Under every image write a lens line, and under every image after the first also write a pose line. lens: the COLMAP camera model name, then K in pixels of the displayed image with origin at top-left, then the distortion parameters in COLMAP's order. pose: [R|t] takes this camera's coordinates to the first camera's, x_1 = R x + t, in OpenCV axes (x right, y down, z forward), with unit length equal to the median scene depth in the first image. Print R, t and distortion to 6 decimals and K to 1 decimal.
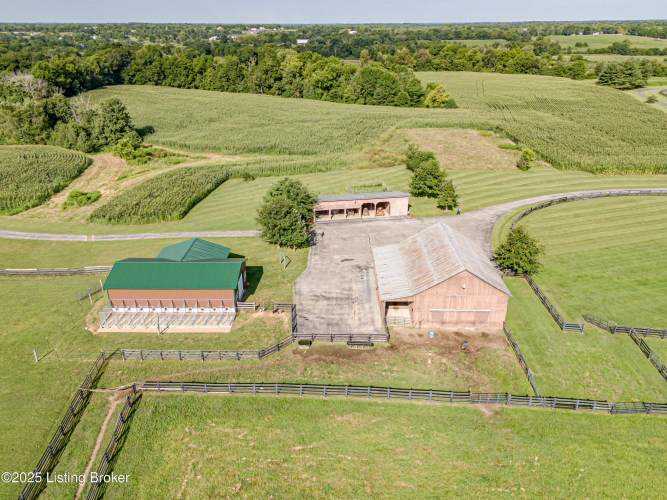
lens RADIAL K [[490.6, 0, 333.5], [0, 490.6, 250.0], [0, 0, 1]] dist [0.055996, -0.040139]
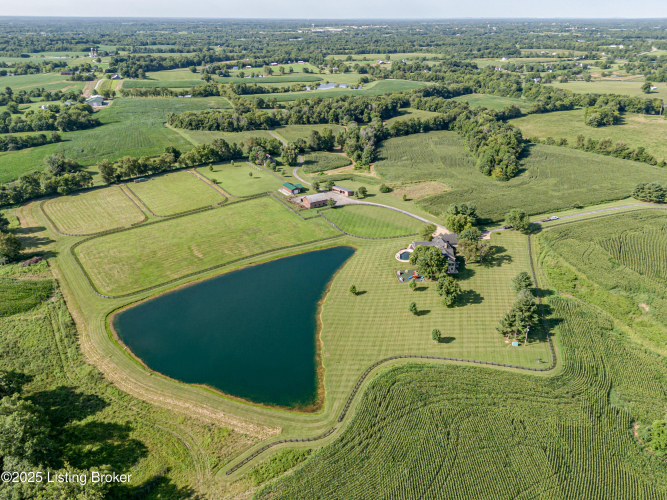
lens RADIAL K [[490.6, 0, 333.5], [0, 490.6, 250.0], [0, 0, 1]] dist [0.055996, -0.040139]
pose [[0.542646, 0.365385, -0.756327, 1.343219], [-0.355643, 0.915681, 0.187204, -0.155439], [0.760956, 0.167397, 0.626837, -0.637607]]
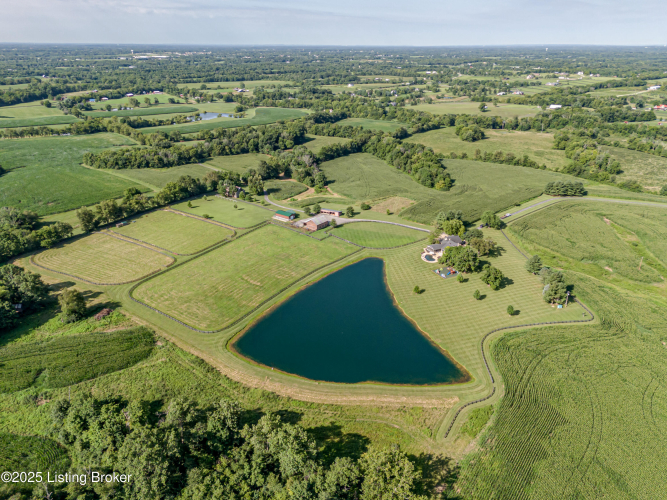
lens RADIAL K [[490.6, 0, 333.5], [0, 490.6, 250.0], [0, 0, 1]] dist [0.055996, -0.040139]
pose [[0.793613, 0.243182, -0.557710, 1.100342], [-0.261287, 0.964040, 0.048549, 0.008346], [0.549461, 0.107193, 0.828615, -1.123833]]
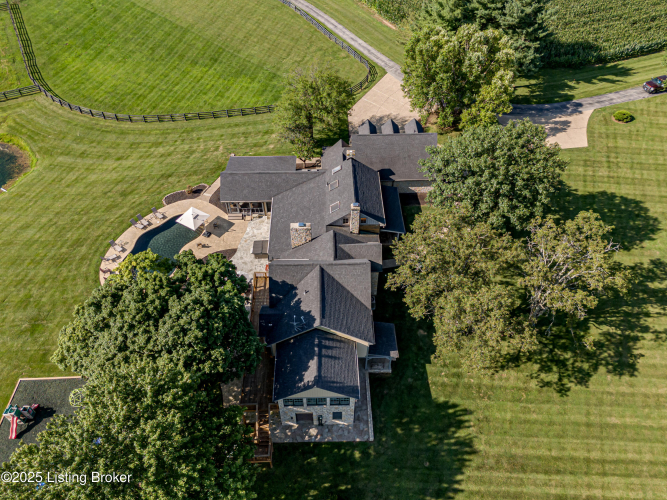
lens RADIAL K [[490.6, 0, 333.5], [0, 490.6, 250.0], [0, 0, 1]] dist [0.055996, -0.040139]
pose [[0.481065, 0.655125, -0.582570, 0.691353], [-0.375103, 0.754429, 0.538642, -0.143353], [0.792385, -0.040598, 0.608668, 0.212081]]
